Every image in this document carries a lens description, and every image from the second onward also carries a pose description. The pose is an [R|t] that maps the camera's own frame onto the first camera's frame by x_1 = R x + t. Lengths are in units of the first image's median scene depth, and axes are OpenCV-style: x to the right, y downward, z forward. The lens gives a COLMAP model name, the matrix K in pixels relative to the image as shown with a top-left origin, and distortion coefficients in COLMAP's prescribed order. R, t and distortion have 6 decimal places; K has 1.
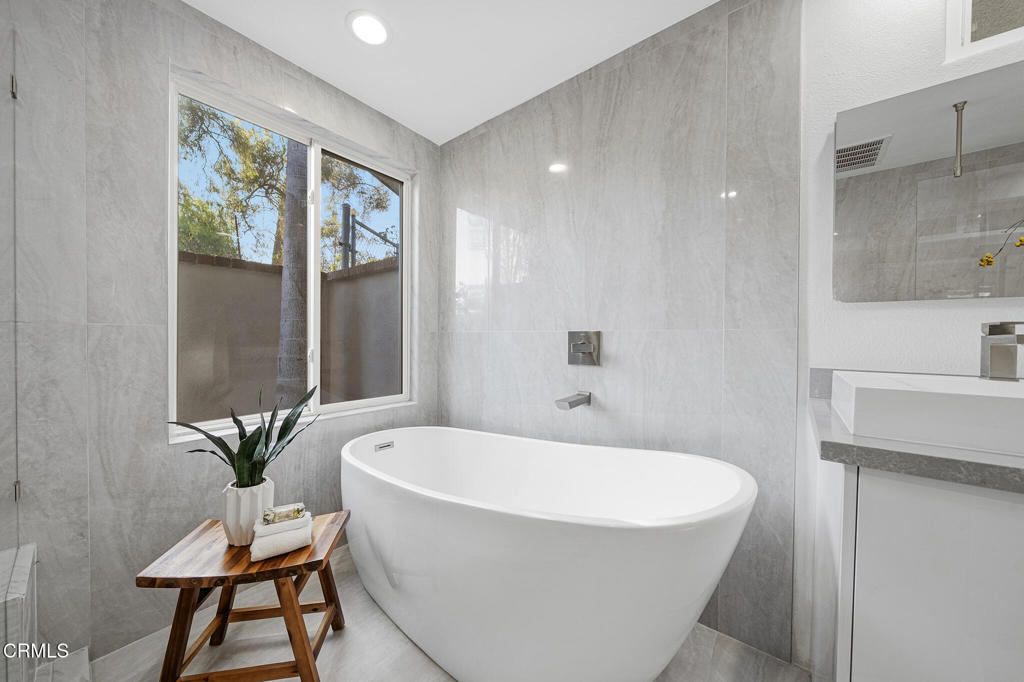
lens RADIAL K [[355.5, 0, 509.2], [0, 355.5, 339.2], [0, 0, 1]] dist [0.000876, 0.000098]
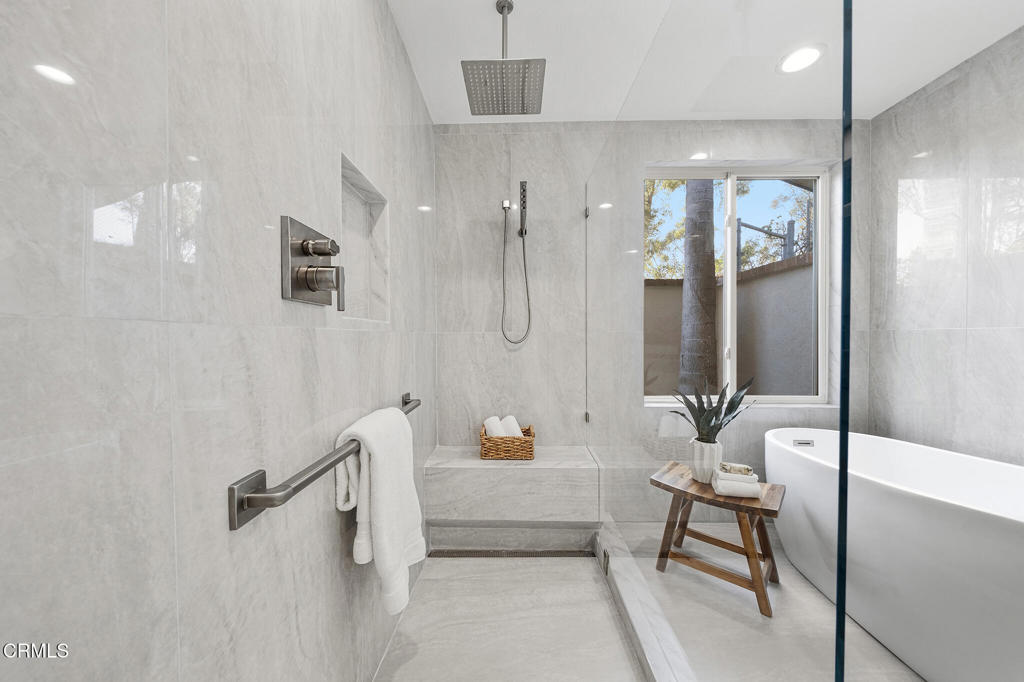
lens RADIAL K [[355.5, 0, 509.2], [0, 355.5, 339.2], [0, 0, 1]] dist [0.000876, 0.000098]
pose [[0.606709, -0.003936, -0.794914, -0.047981], [0.003524, 0.999991, -0.002262, -0.000029], [0.794916, -0.001429, 0.606718, -0.293762]]
